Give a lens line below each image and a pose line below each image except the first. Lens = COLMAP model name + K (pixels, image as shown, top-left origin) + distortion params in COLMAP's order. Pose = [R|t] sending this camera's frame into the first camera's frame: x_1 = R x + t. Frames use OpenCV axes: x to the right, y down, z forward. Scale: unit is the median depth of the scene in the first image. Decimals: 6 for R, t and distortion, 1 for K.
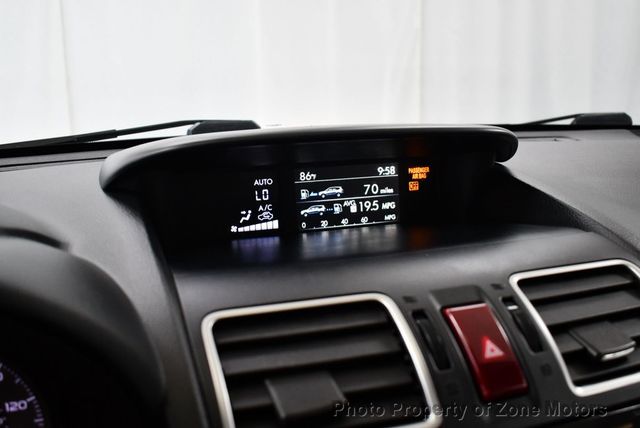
lens RADIAL K [[650.9, 0, 319.4], [0, 650.9, 214.3], [0, 0, 1]] dist [-0.093972, 0.000000]
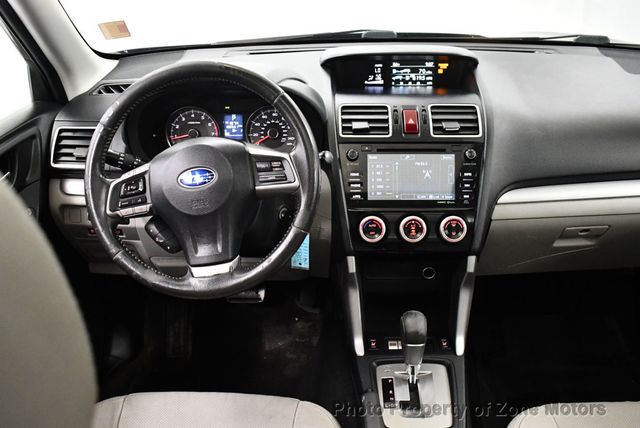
lens RADIAL K [[650.9, 0, 320.1], [0, 650.9, 213.6], [0, 0, 1]] dist [-0.093972, 0.000000]
pose [[0.936489, 0.151331, -0.316366, 0.604984], [-0.074177, 0.967171, 0.243061, -0.087167], [0.342762, -0.204157, 0.916970, -1.598401]]
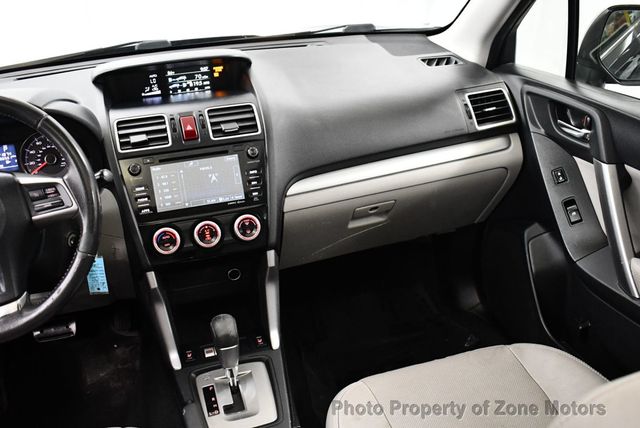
lens RADIAL K [[650.9, 0, 322.0], [0, 650.9, 214.8], [0, 0, 1]] dist [-0.093972, 0.000000]
pose [[0.998452, -0.007216, -0.055158, 0.716226], [0.019680, 0.973245, 0.228924, -0.083551], [0.052030, -0.229655, 0.971880, -1.583349]]
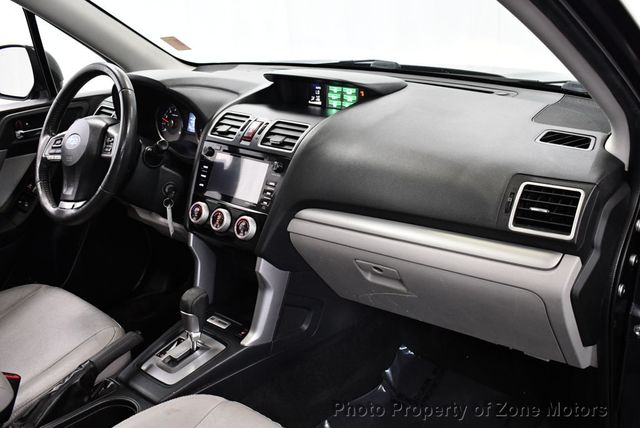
lens RADIAL K [[650.9, 0, 322.5], [0, 650.9, 213.7], [0, 0, 1]] dist [-0.093972, 0.000000]
pose [[0.489973, 0.303181, -0.817317, 2.433037], [-0.151747, 0.952922, 0.262512, -0.273709], [0.858428, -0.004598, 0.512913, -0.481886]]
